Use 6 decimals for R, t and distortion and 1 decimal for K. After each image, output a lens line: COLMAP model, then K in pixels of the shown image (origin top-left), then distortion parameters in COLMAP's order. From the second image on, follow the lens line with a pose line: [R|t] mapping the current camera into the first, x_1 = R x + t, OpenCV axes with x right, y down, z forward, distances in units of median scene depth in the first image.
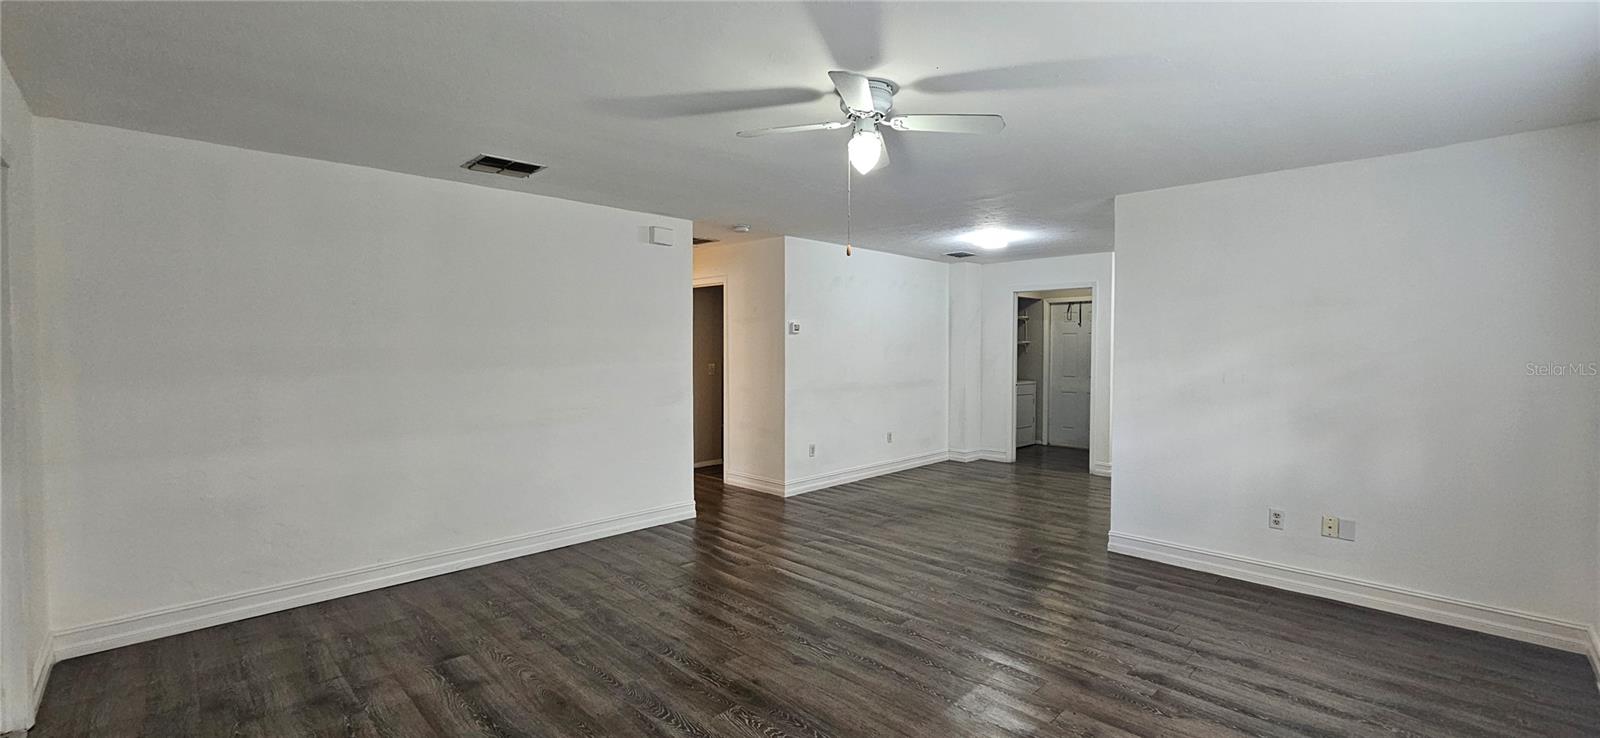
lens RADIAL K [[651.9, 0, 811.0], [0, 651.9, 353.3], [0, 0, 1]] dist [-0.007710, 0.000787]
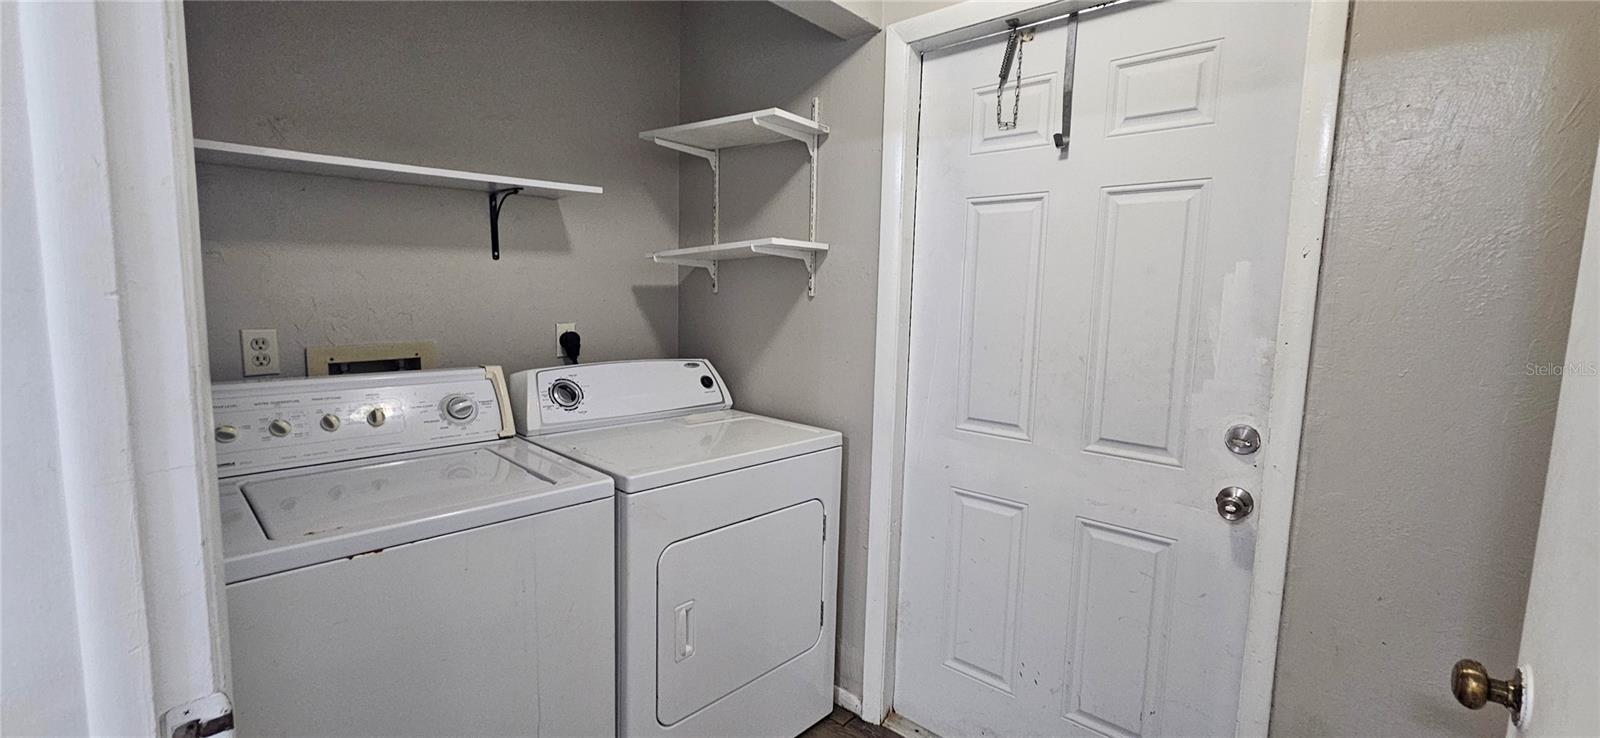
lens RADIAL K [[651.9, 0, 796.4], [0, 651.9, 368.5], [0, 0, 1]] dist [-0.007710, 0.000787]
pose [[0.999384, 0.018248, 0.029987, 0.326568], [-0.021061, 0.995126, 0.096340, 0.001162], [-0.028083, -0.096913, 0.994897, 0.796231]]
